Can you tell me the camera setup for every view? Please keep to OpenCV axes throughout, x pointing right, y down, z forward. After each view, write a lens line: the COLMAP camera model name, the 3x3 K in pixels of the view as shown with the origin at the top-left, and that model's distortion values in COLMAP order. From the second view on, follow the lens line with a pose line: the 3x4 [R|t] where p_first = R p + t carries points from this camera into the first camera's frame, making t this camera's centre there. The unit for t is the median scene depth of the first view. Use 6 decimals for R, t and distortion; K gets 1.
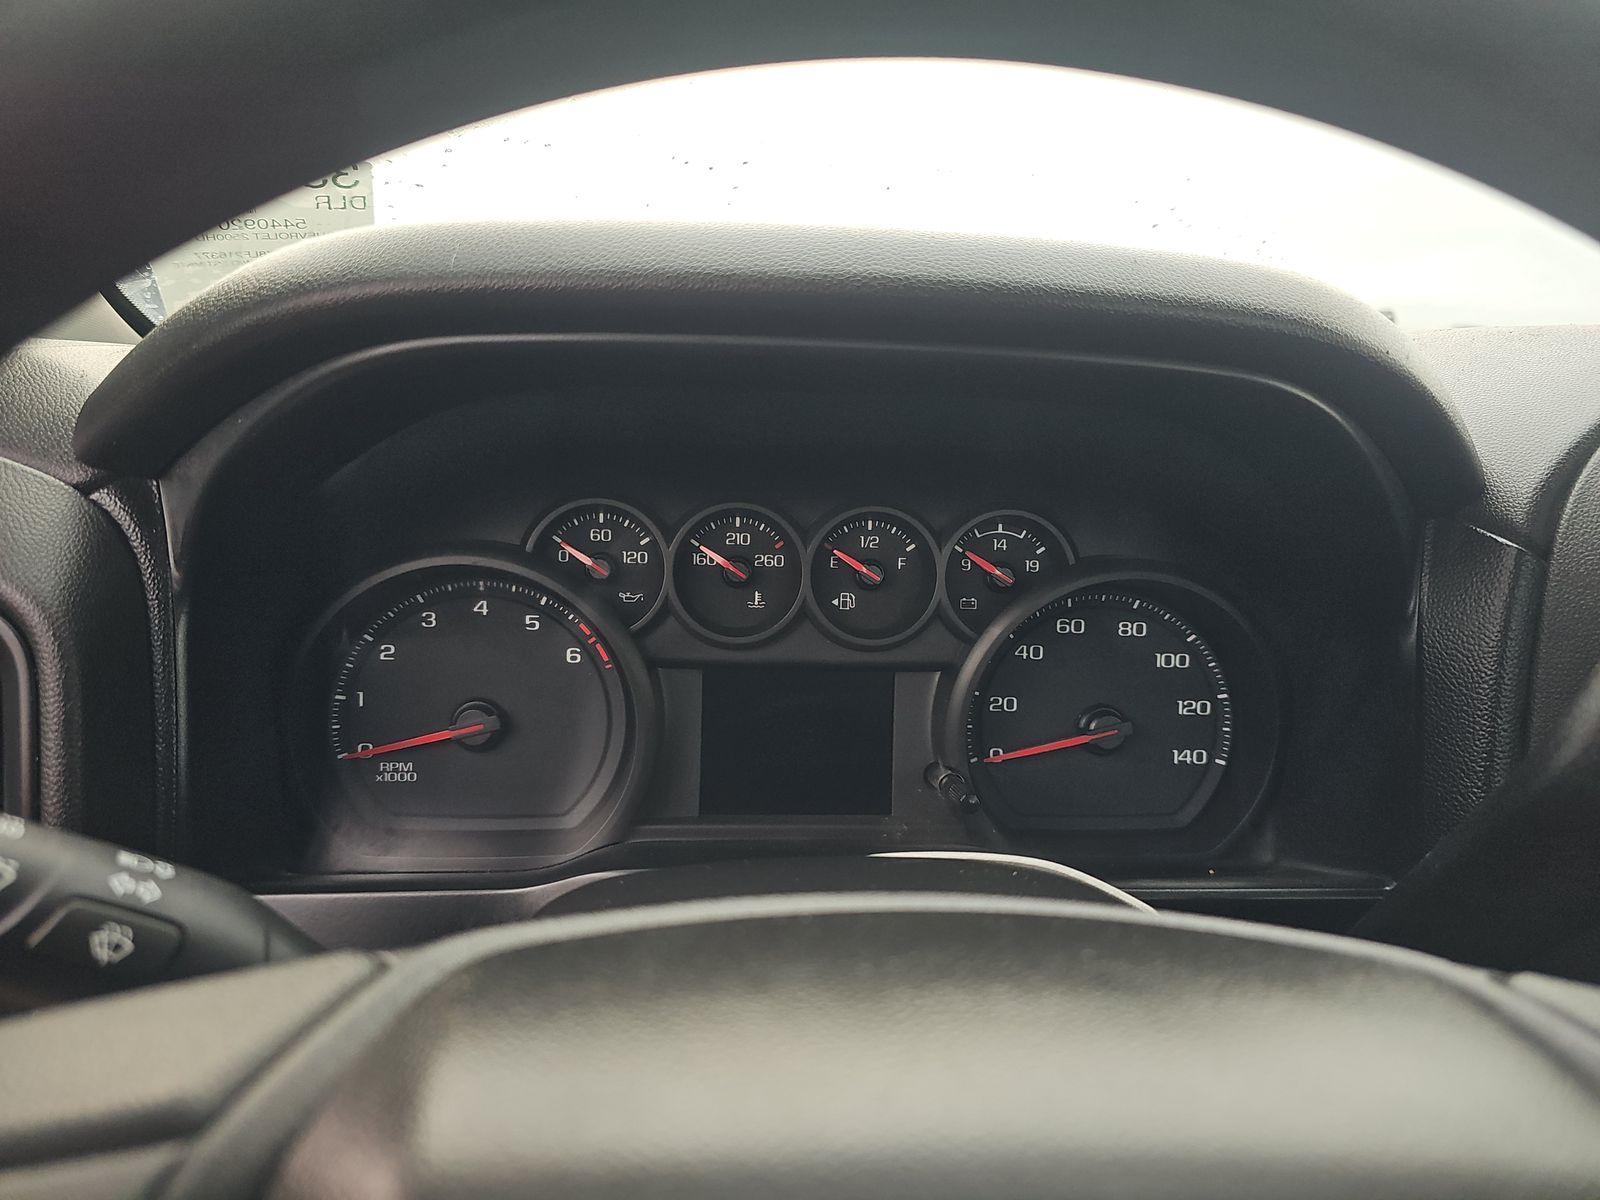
lens RADIAL K [[1059.4, 0, 795.9], [0, 1059.4, 599.3], [0, 0, 1]] dist [0.045952, -0.031631]
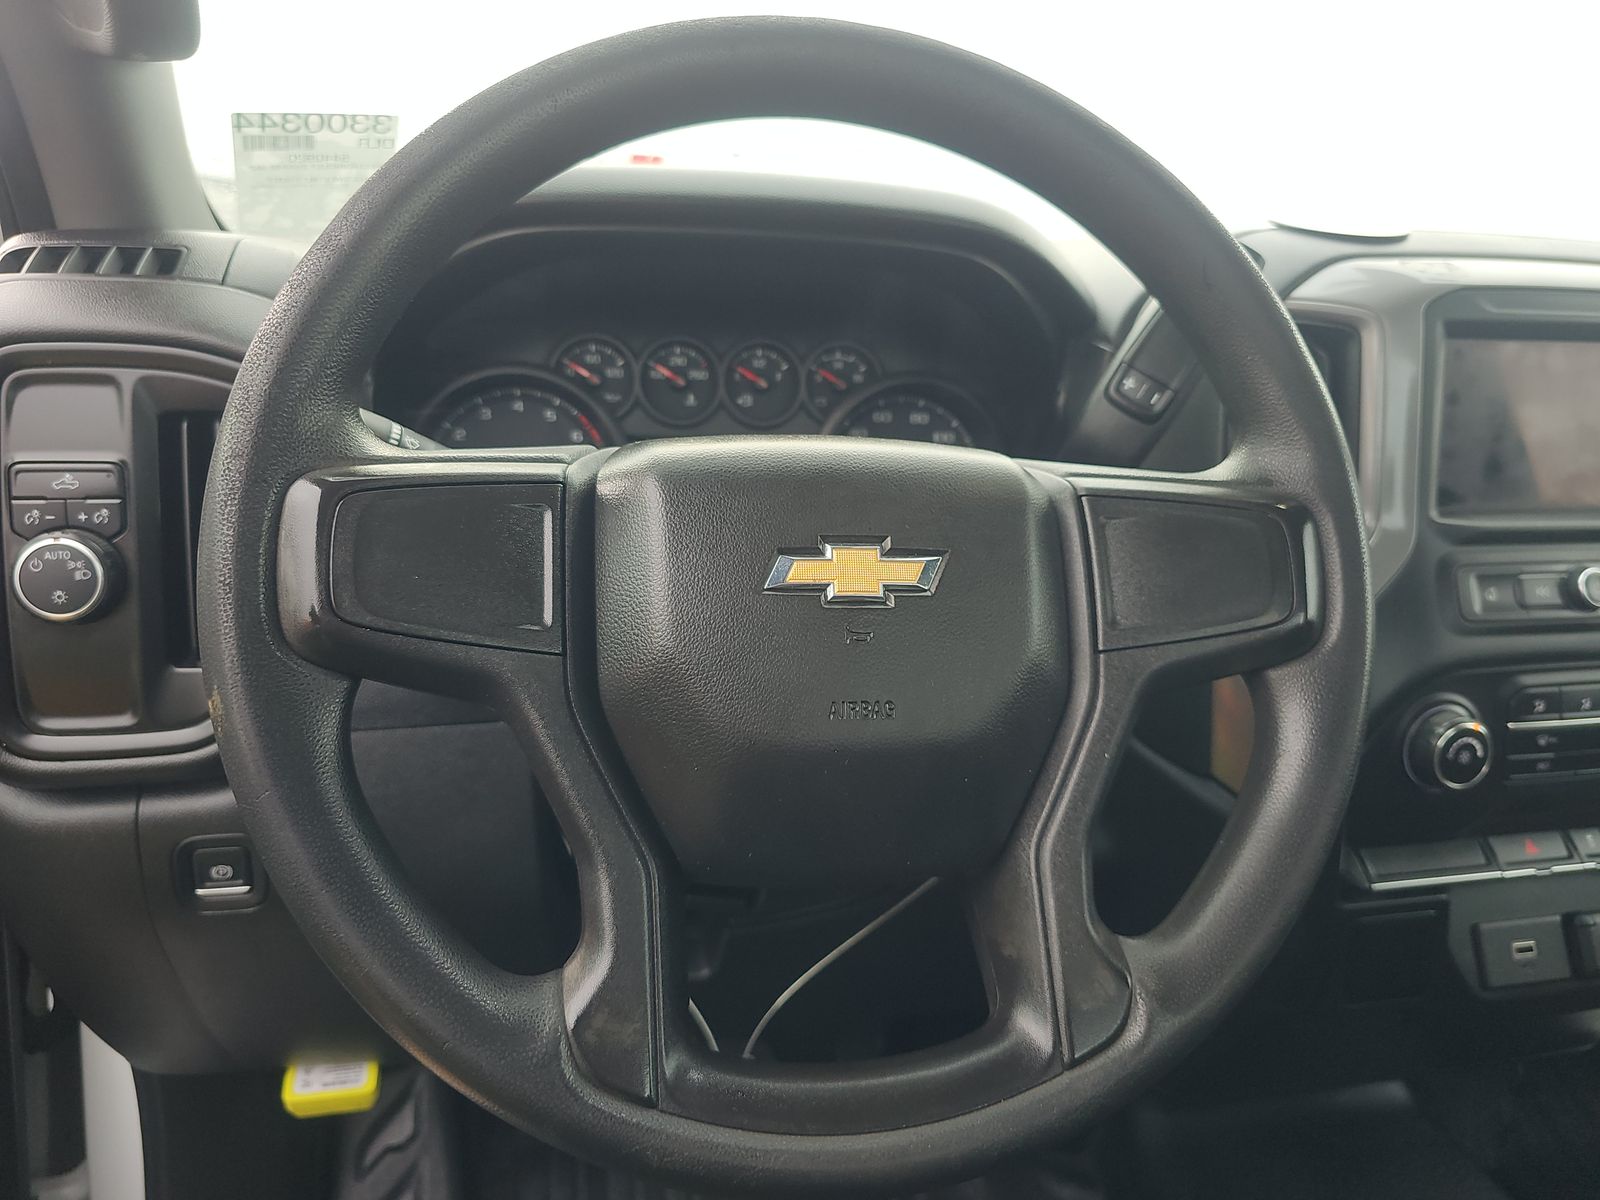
lens RADIAL K [[1059.4, 0, 803.1], [0, 1059.4, 599.8], [0, 0, 1]] dist [0.045952, -0.031631]
pose [[0.991755, -0.035779, 0.123051, -0.078284], [0.027401, 0.997233, 0.069112, 0.200118], [-0.125183, -0.065170, 0.989991, -0.657089]]
